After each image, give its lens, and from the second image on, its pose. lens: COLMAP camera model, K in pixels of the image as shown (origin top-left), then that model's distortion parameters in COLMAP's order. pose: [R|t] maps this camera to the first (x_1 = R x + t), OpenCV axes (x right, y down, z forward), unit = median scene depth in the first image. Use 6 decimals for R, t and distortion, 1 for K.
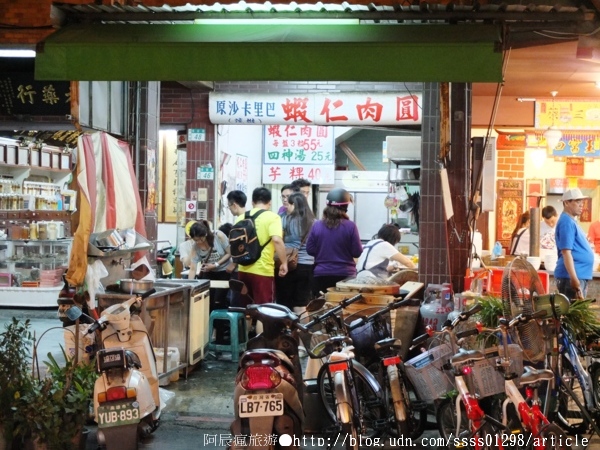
lens RADIAL K [[559.7, 0, 300.0], [0, 559.7, 225.0], [0, 0, 1]] dist [-0.000677, -0.001346]
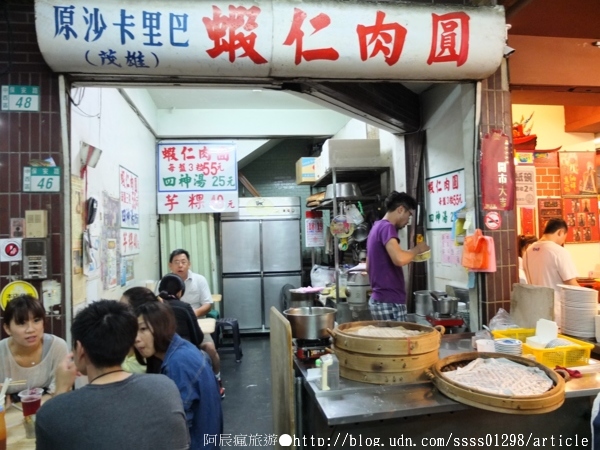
lens RADIAL K [[608.5, 0, 300.0], [0, 608.5, 225.0], [0, 0, 1]] dist [-0.099309, 0.001573]
pose [[0.985682, -0.043958, 0.162786, -0.039539], [0.052235, 0.997532, -0.046916, -0.019128], [-0.160322, 0.054747, 0.985545, 0.487897]]
